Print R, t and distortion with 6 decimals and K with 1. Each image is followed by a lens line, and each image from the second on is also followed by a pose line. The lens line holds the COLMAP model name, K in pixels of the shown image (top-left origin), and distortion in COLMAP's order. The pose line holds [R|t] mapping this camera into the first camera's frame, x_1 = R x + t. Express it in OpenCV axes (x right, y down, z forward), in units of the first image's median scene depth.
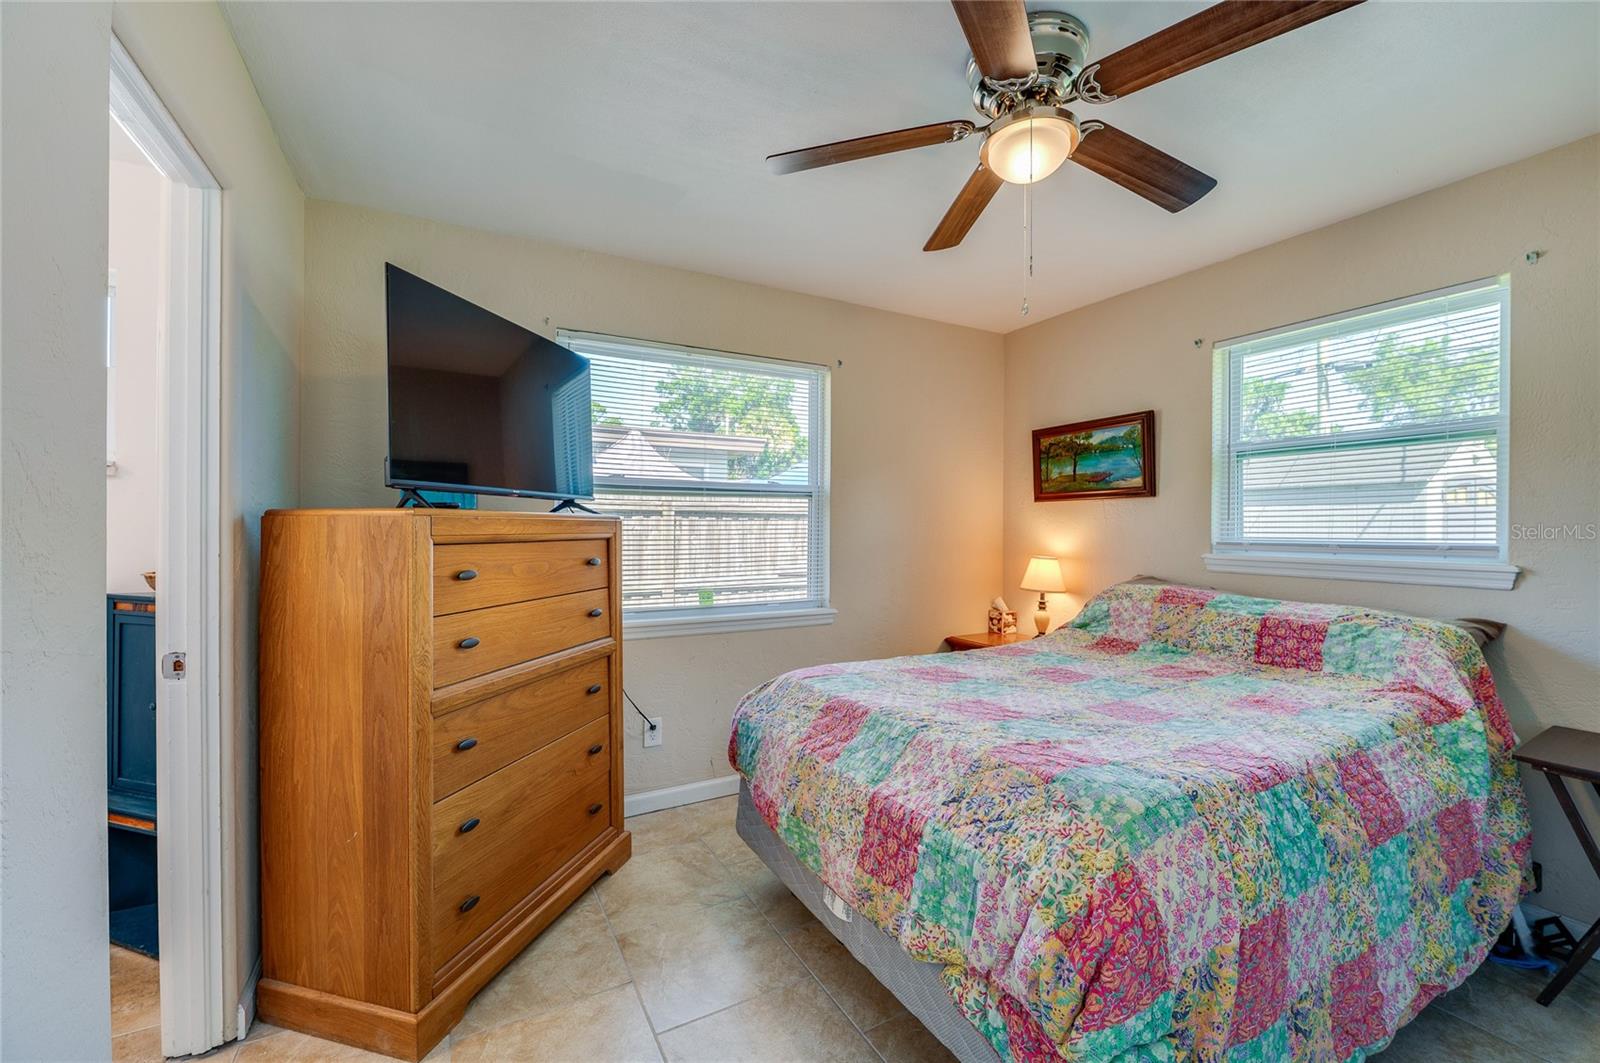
lens RADIAL K [[638.6, 0, 797.6], [0, 638.6, 528.3], [0, 0, 1]] dist [-0.014357, -0.000397]
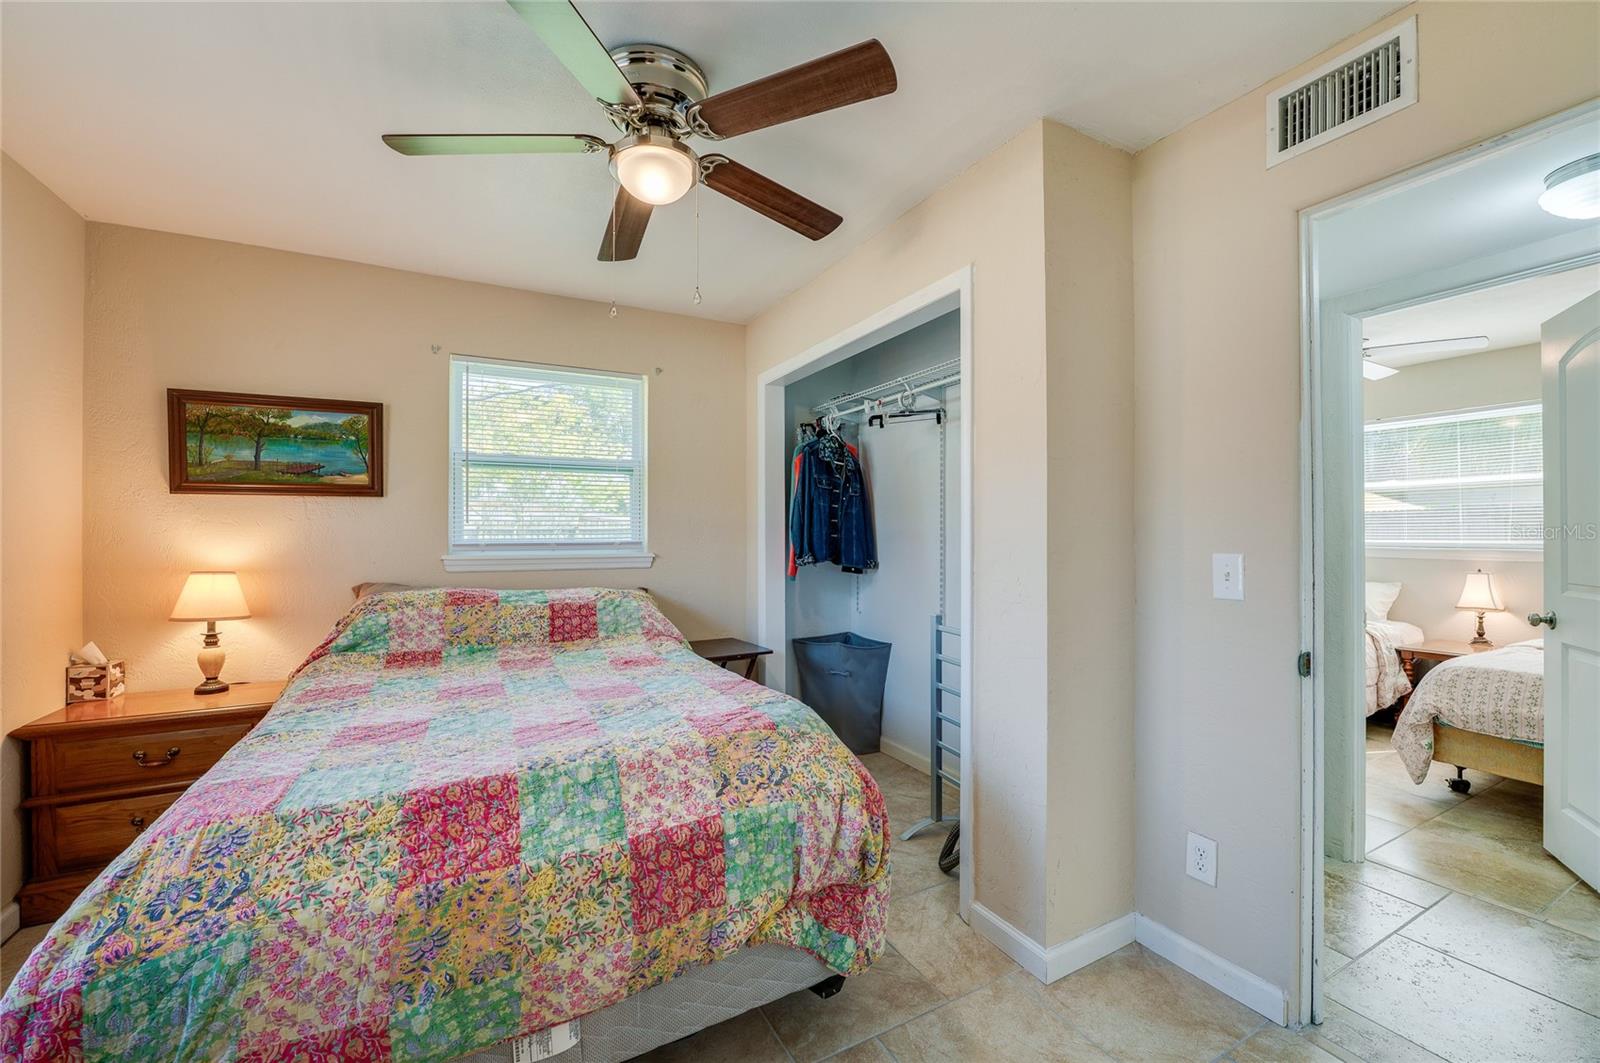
lens RADIAL K [[638.6, 0, 801.8], [0, 638.6, 530.5], [0, 0, 1]] dist [-0.014357, -0.000397]
pose [[0.014014, 0.001353, 0.999901, -0.464525], [0.002781, 0.999995, -0.001392, 0.002798], [-0.999898, 0.002800, 0.014010, 0.490329]]
